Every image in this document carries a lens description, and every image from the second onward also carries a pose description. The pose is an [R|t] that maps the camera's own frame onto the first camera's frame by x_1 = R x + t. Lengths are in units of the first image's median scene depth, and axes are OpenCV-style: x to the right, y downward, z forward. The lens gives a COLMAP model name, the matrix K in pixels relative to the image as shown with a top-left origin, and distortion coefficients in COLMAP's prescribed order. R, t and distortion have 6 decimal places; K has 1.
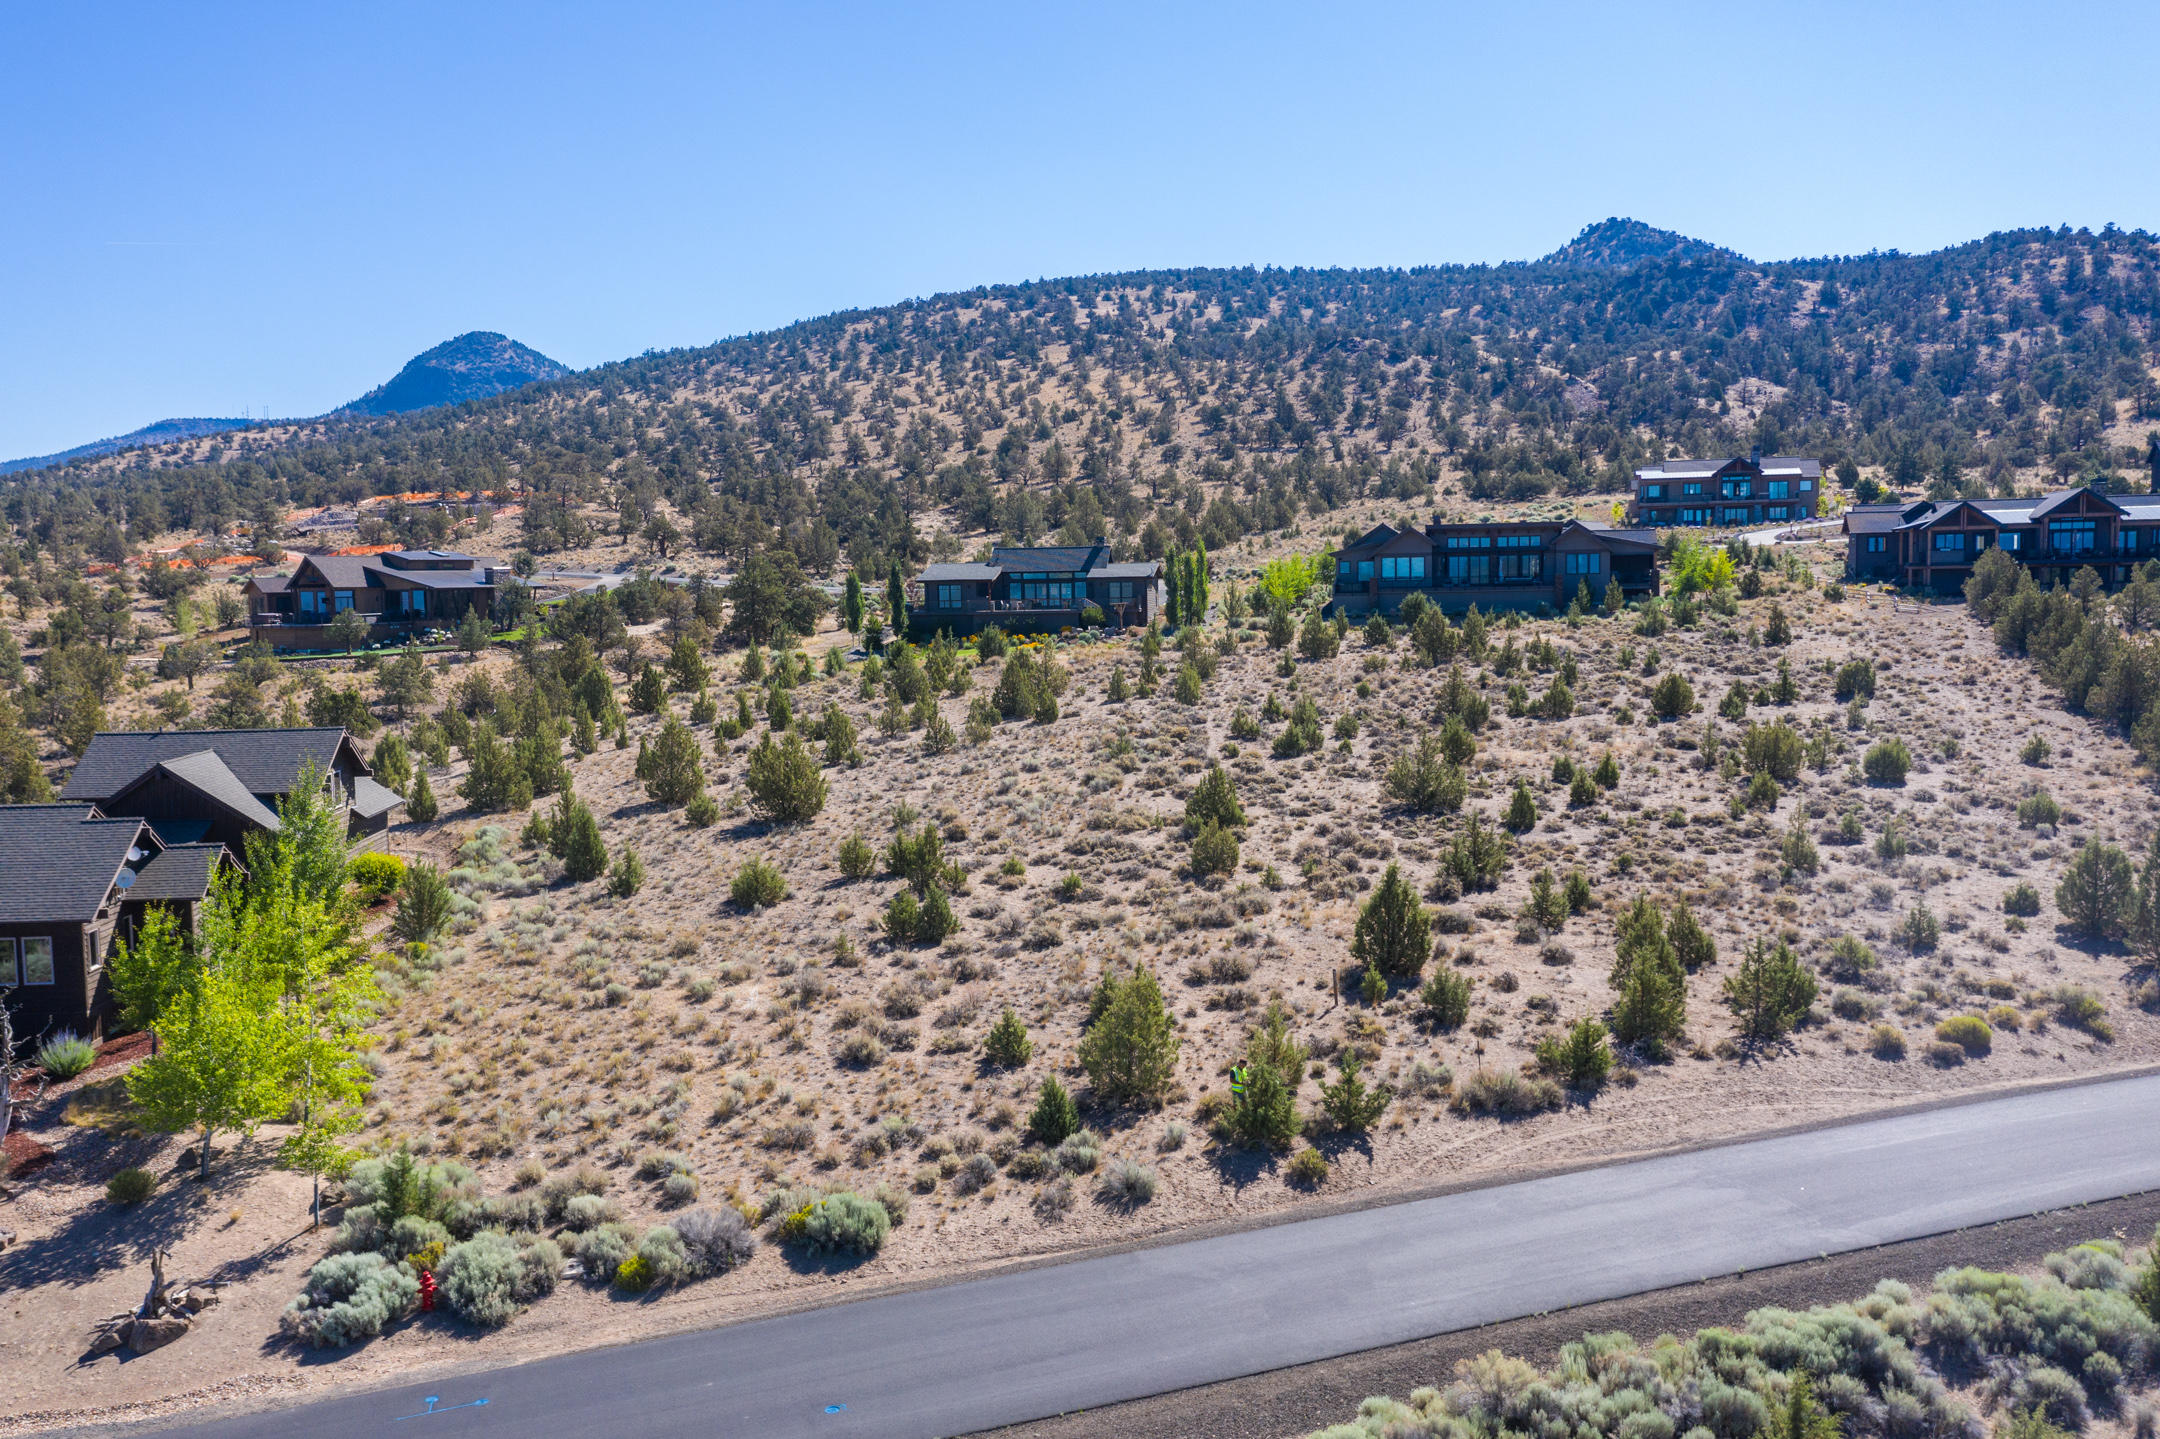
lens RADIAL K [[1727.0, 0, 1082.7], [0, 1727.0, 717.1], [0, 0, 1]] dist [-0.006765, 0.006454]
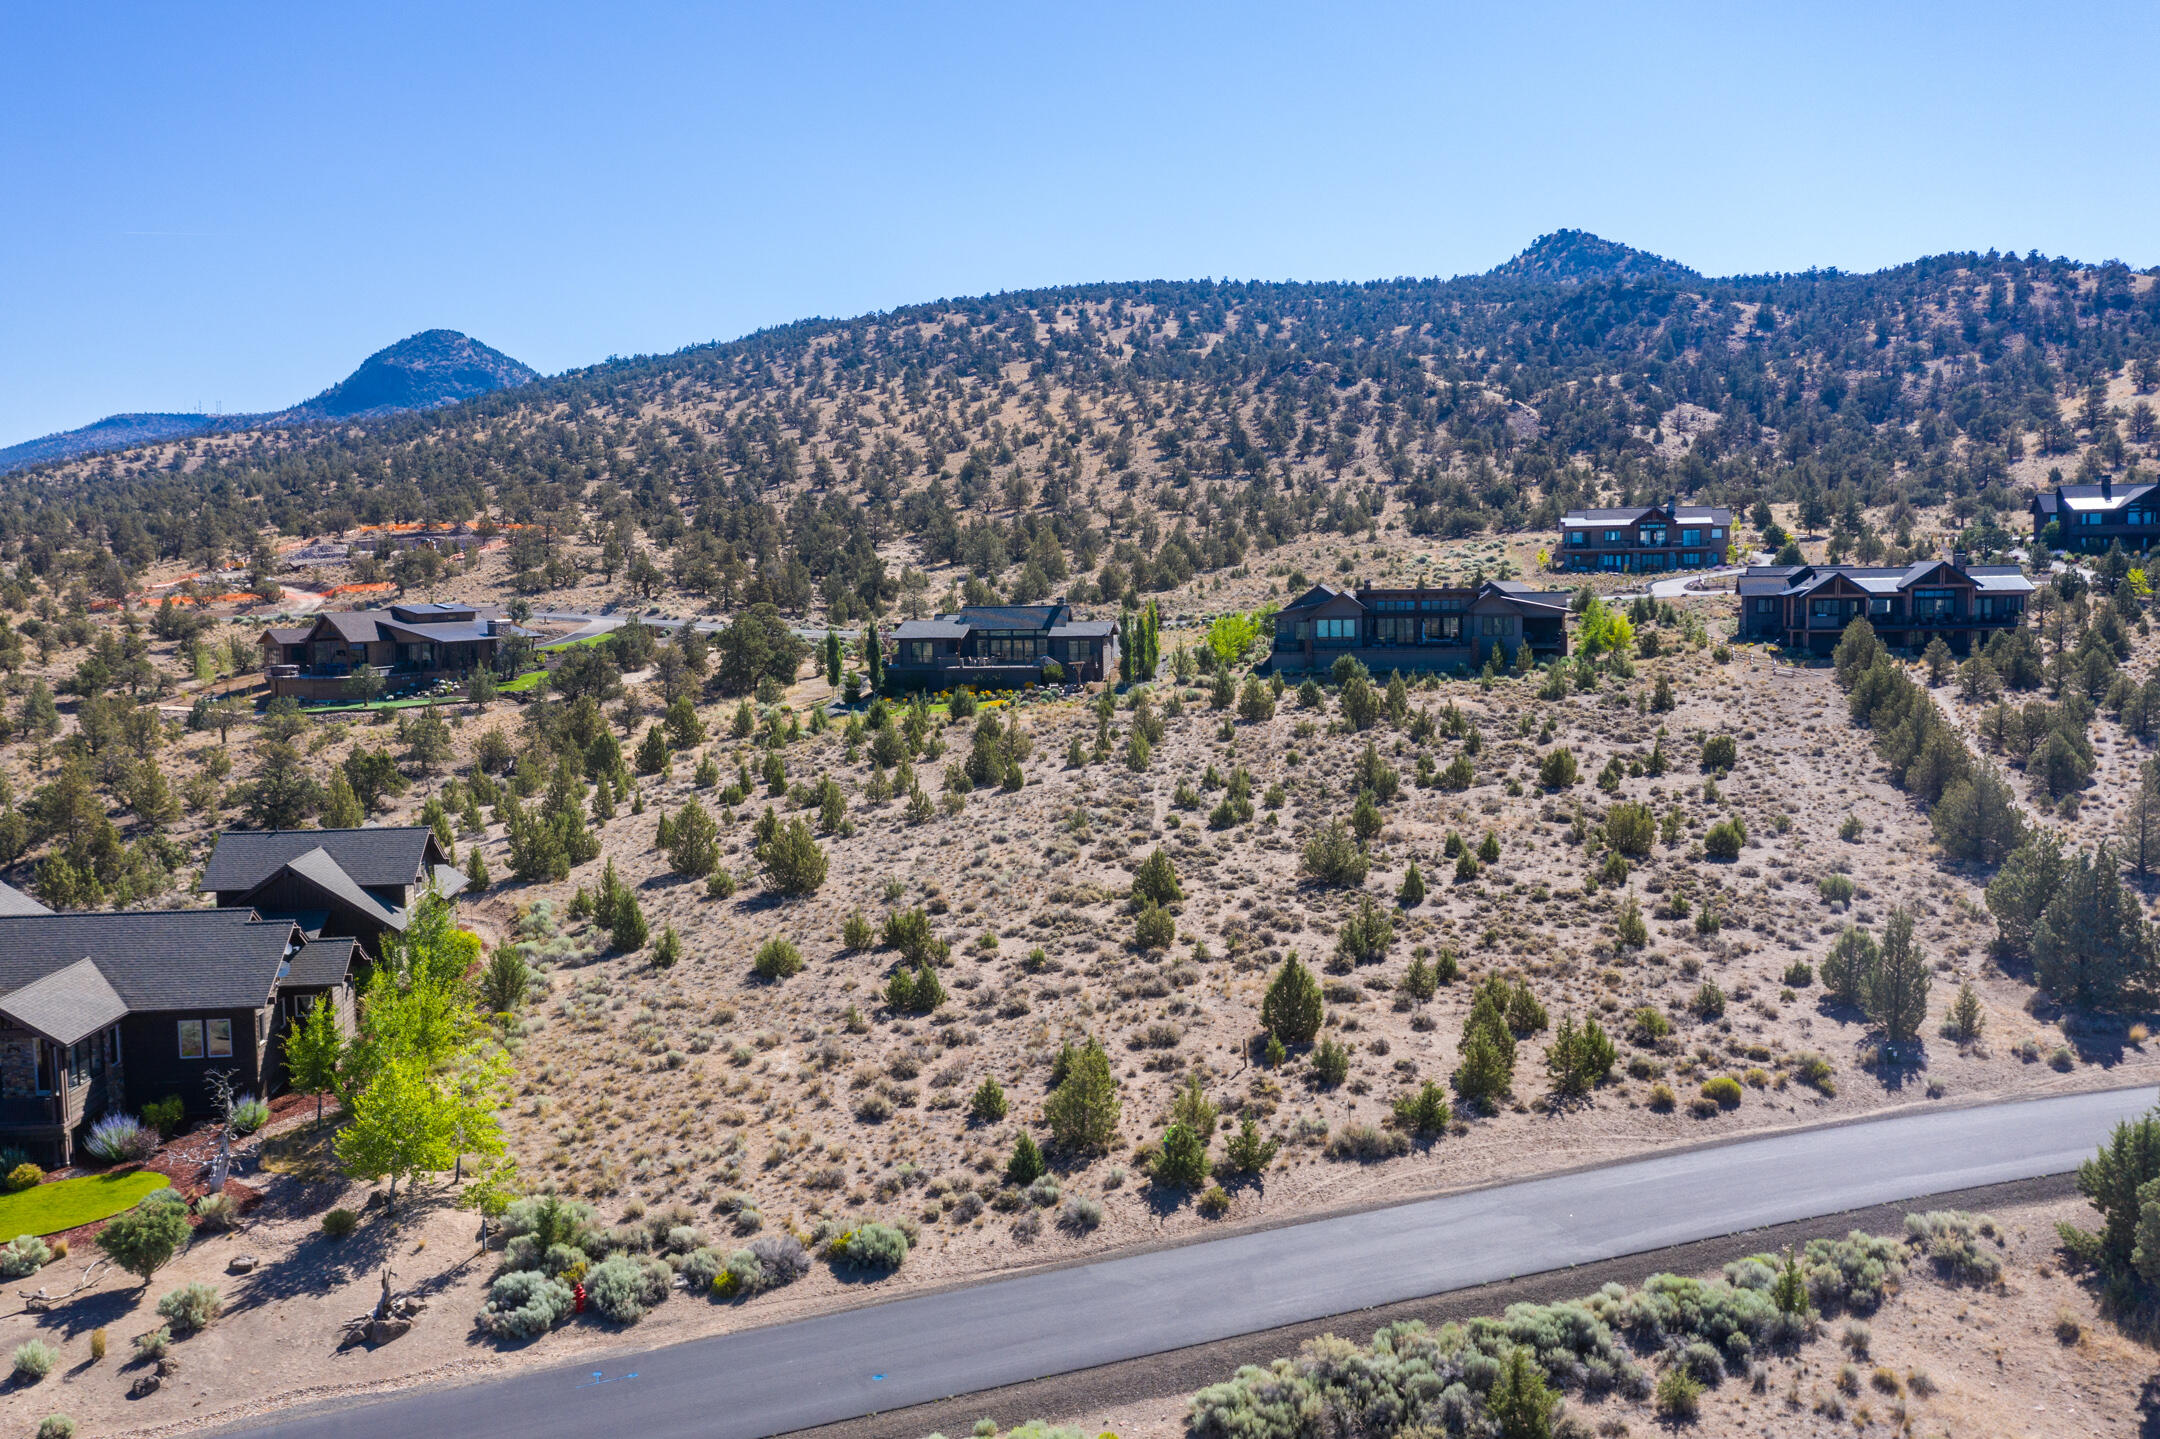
lens RADIAL K [[1727.0, 0, 1083.0], [0, 1727.0, 712.8], [0, 0, 1]] dist [-0.006765, 0.006454]
pose [[0.999722, 0.000109, 0.023573, -0.000963], [-0.000110, 1.000000, 0.000028, -0.027086], [-0.023573, -0.000030, 0.999722, -0.077755]]
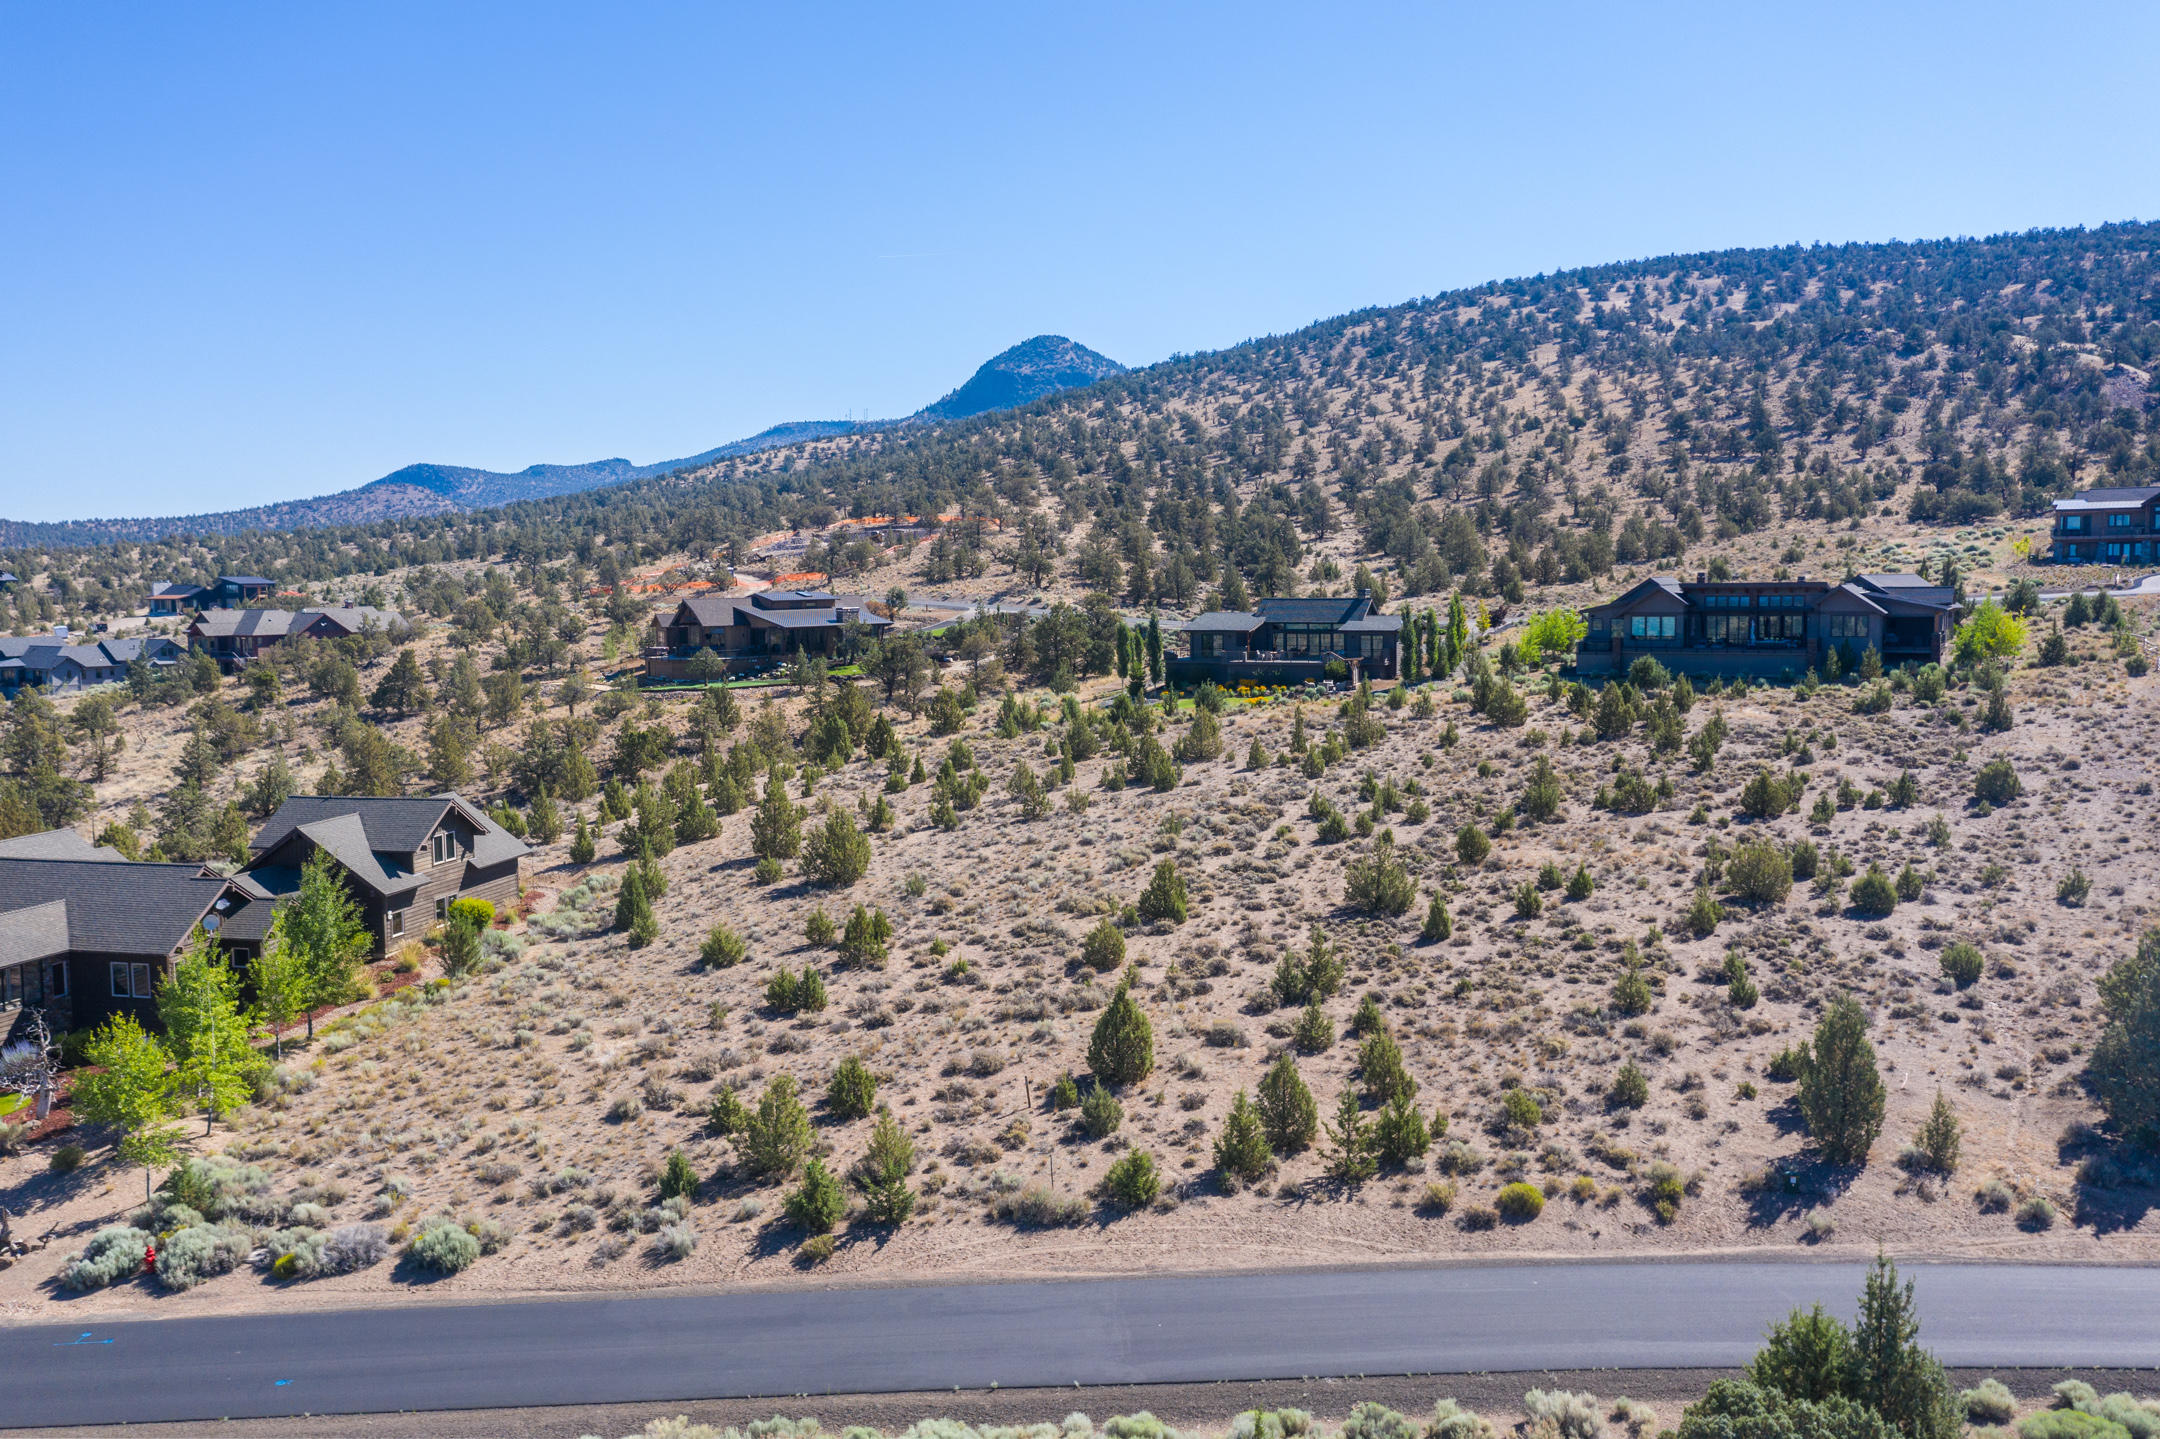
lens RADIAL K [[1727.0, 0, 1075.8], [0, 1727.0, 714.5], [0, 0, 1]] dist [-0.006765, 0.006454]
pose [[0.948387, 0.031135, -0.315583, 0.151796], [-0.029332, 0.999515, 0.010461, -0.030785], [0.315755, -0.000665, 0.948840, -0.023802]]
